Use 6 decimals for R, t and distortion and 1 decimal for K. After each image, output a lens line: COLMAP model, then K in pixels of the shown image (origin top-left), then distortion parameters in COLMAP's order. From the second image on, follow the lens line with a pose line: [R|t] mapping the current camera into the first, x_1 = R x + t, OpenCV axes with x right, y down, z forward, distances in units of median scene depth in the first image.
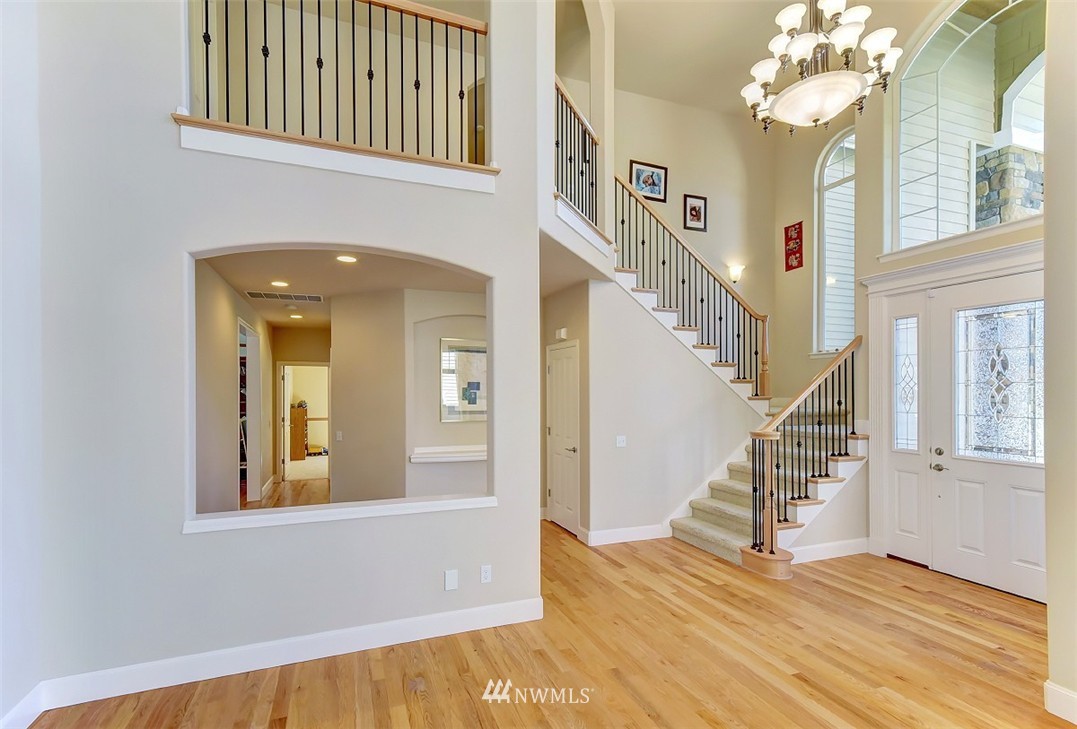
lens RADIAL K [[508.2, 0, 536.7], [0, 508.2, 394.5], [0, 0, 1]] dist [0.015359, -0.000286]
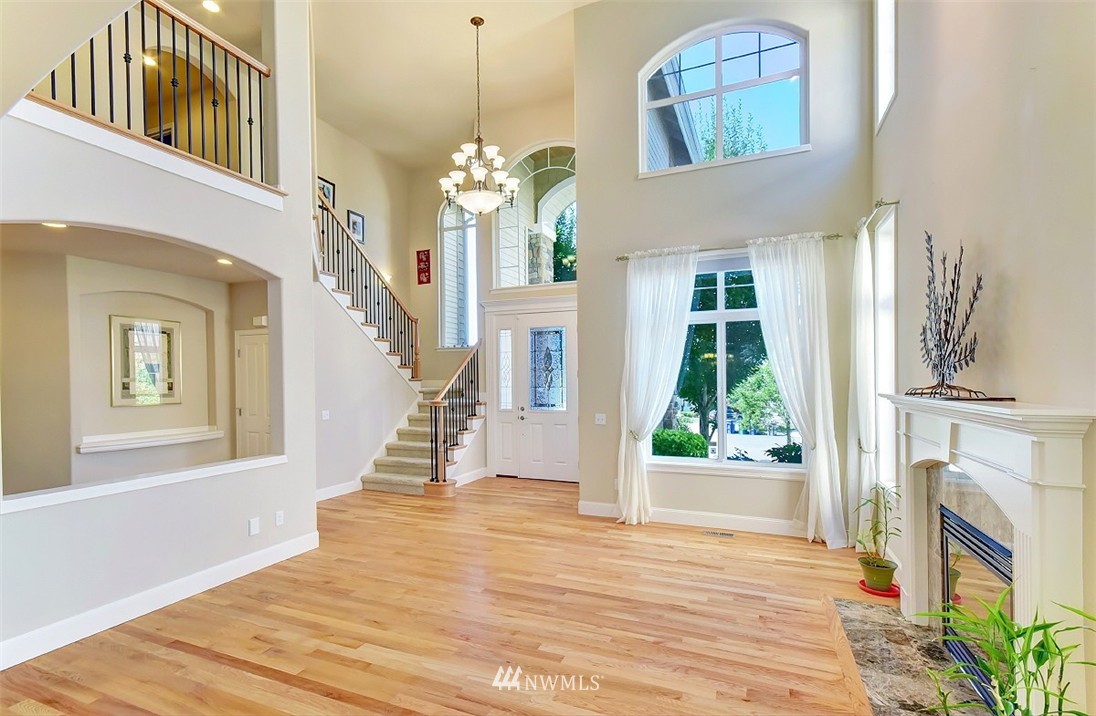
lens RADIAL K [[491.2, 0, 547.8], [0, 491.2, 383.7], [0, 0, 1]] dist [-0.000092, -0.000026]
pose [[0.689917, -0.010431, 0.723813, -0.349718], [0.008431, 0.999944, 0.006374, 0.016356], [-0.723839, 0.001705, 0.689966, -0.202257]]
